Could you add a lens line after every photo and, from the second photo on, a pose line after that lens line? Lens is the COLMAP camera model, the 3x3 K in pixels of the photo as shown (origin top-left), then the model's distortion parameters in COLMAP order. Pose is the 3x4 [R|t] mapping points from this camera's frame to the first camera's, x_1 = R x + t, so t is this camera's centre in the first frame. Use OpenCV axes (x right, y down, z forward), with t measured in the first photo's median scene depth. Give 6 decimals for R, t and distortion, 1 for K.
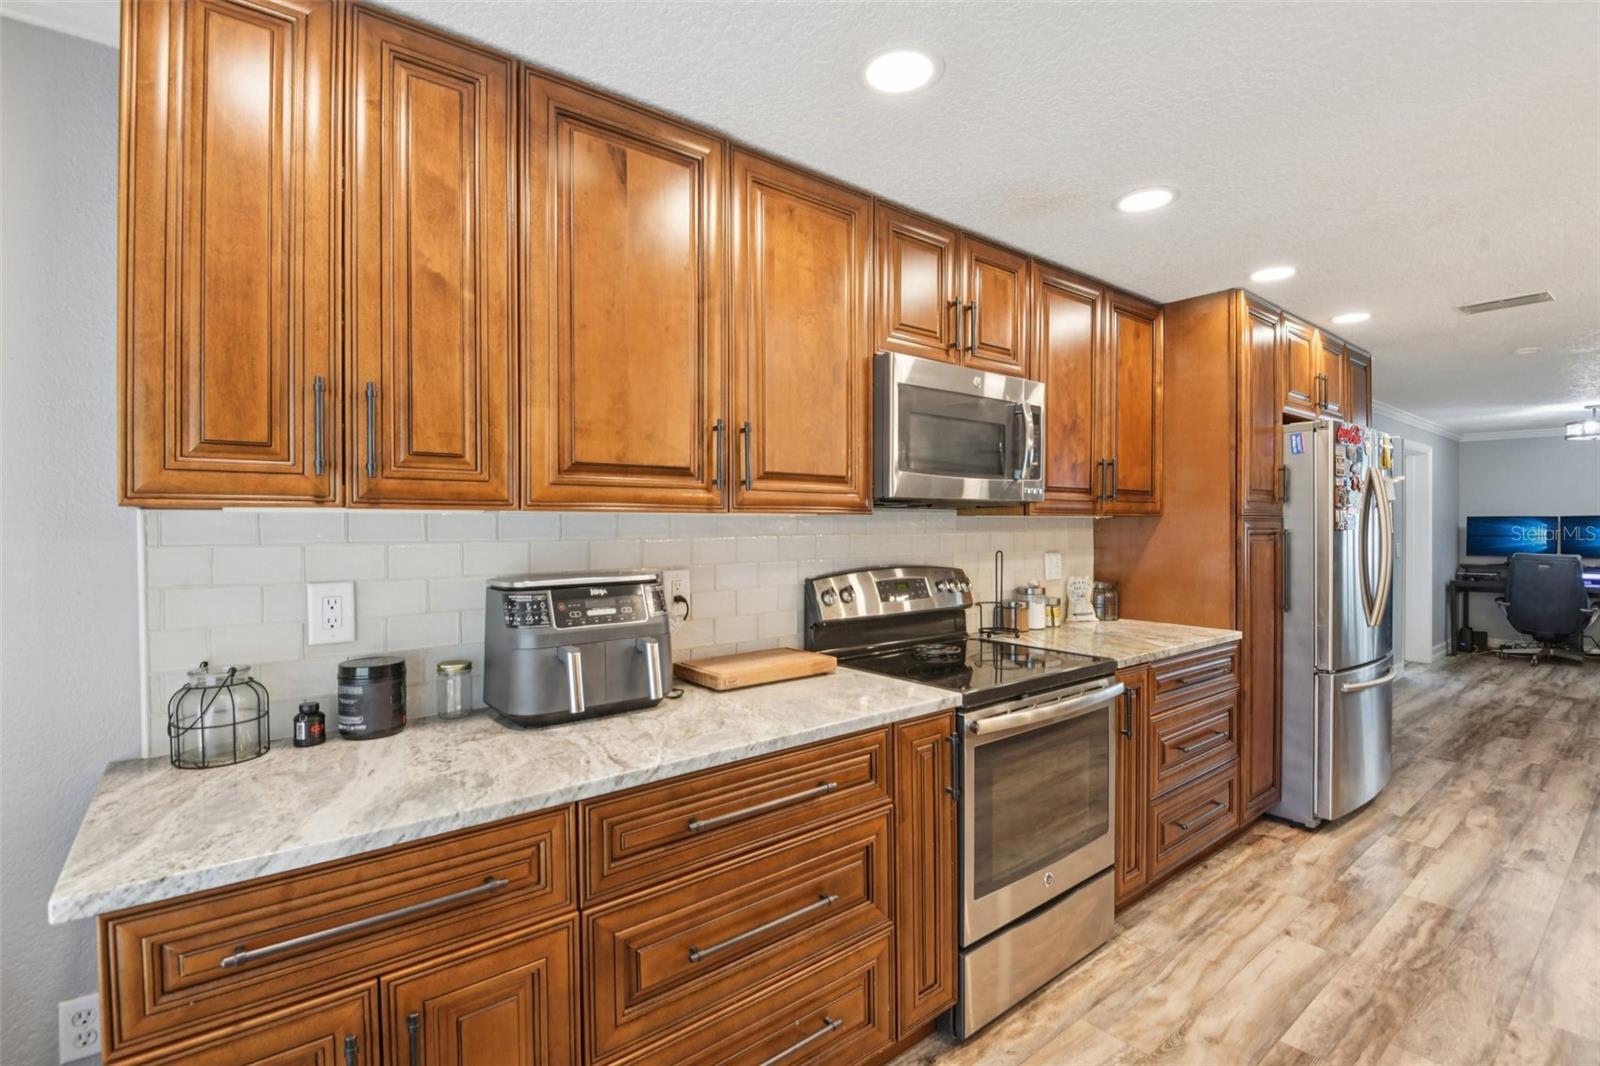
lens RADIAL K [[745.6, 0, 794.5], [0, 745.6, 527.0], [0, 0, 1]] dist [-0.018220, -0.004184]
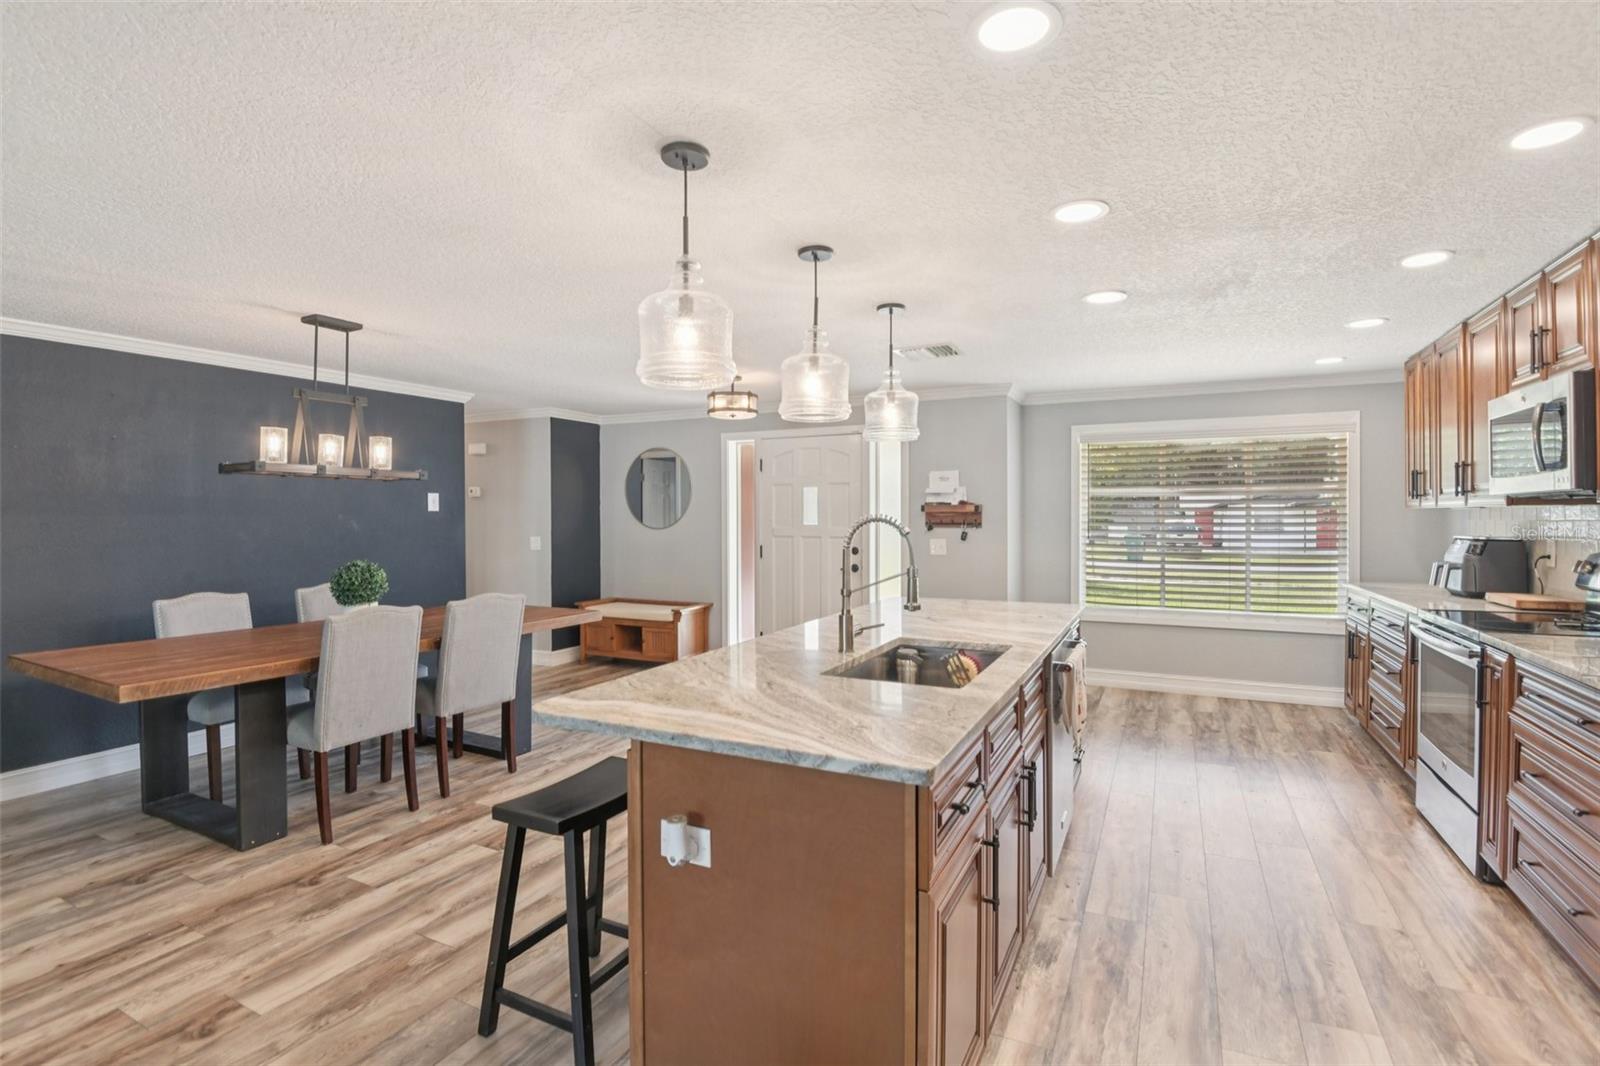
lens RADIAL K [[745.6, 0, 801.4], [0, 745.6, 523.6], [0, 0, 1]] dist [-0.018220, -0.004184]
pose [[-0.904762, 0.005138, -0.425886, 1.381517], [-0.000101, 0.999925, 0.012276, -0.003161], [0.425917, 0.011150, -0.904694, 1.170962]]
